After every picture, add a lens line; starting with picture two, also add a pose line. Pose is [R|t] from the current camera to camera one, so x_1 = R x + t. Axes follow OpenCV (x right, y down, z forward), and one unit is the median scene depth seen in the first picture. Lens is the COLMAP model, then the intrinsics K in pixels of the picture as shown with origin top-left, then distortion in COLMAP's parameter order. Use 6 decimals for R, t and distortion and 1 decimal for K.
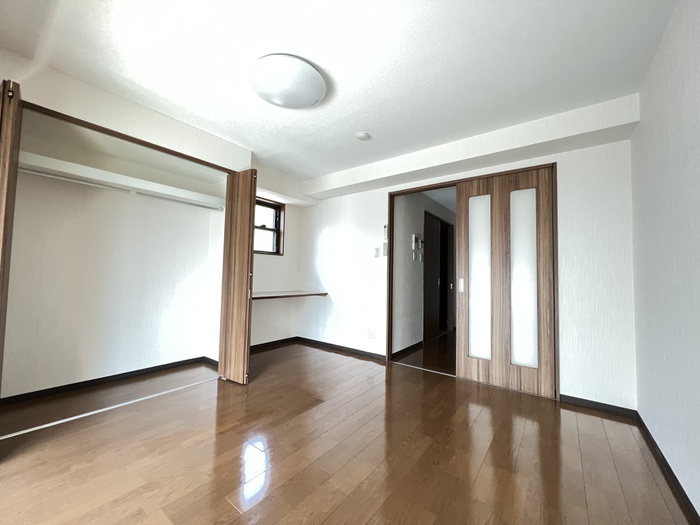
lens RADIAL K [[280.4, 0, 350.0], [0, 280.4, 262.5], [0, 0, 1]] dist [-0.001360, 0.000033]
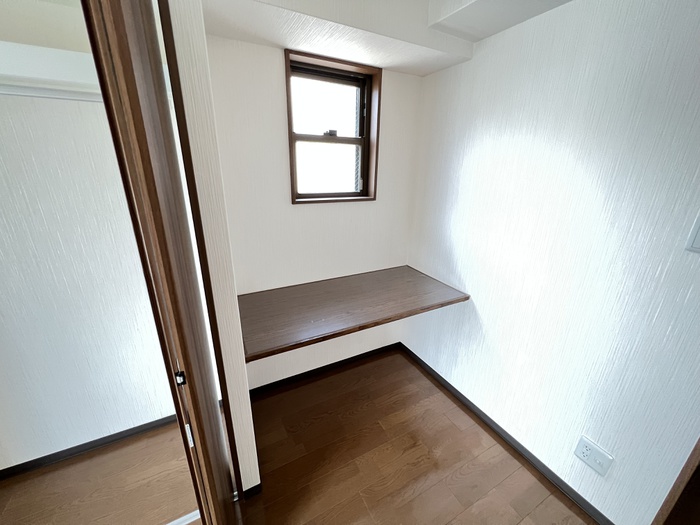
lens RADIAL K [[278.4, 0, 347.4], [0, 278.4, 277.3], [0, 0, 1]] dist [0.000088, 0.000059]
pose [[0.905834, 0.122862, -0.405426, -0.116763], [0.029128, 0.936692, 0.348940, -0.101678], [0.422631, -0.327891, 0.844909, 0.830079]]
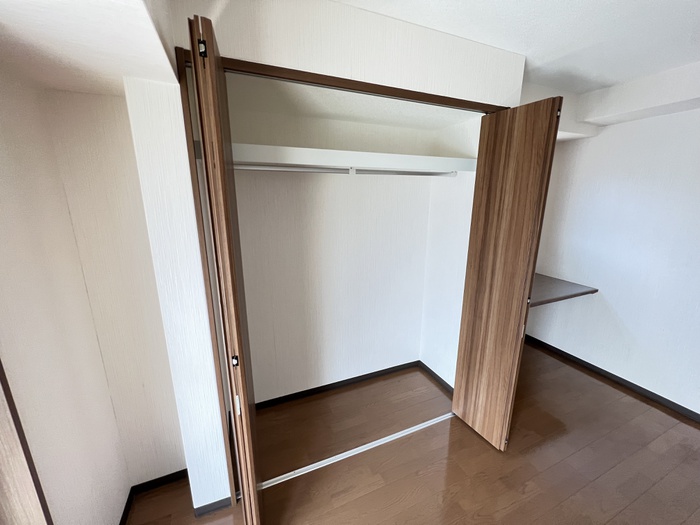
lens RADIAL K [[280.2, 0, 350.0], [0, 280.2, 262.5], [0, 0, 1]] dist [-0.018674, -0.000040]
pose [[0.868295, 0.088556, -0.488080, -0.378963], [0.043297, 0.966651, 0.252412, -0.183720], [0.494155, -0.240301, 0.835504, 0.334807]]
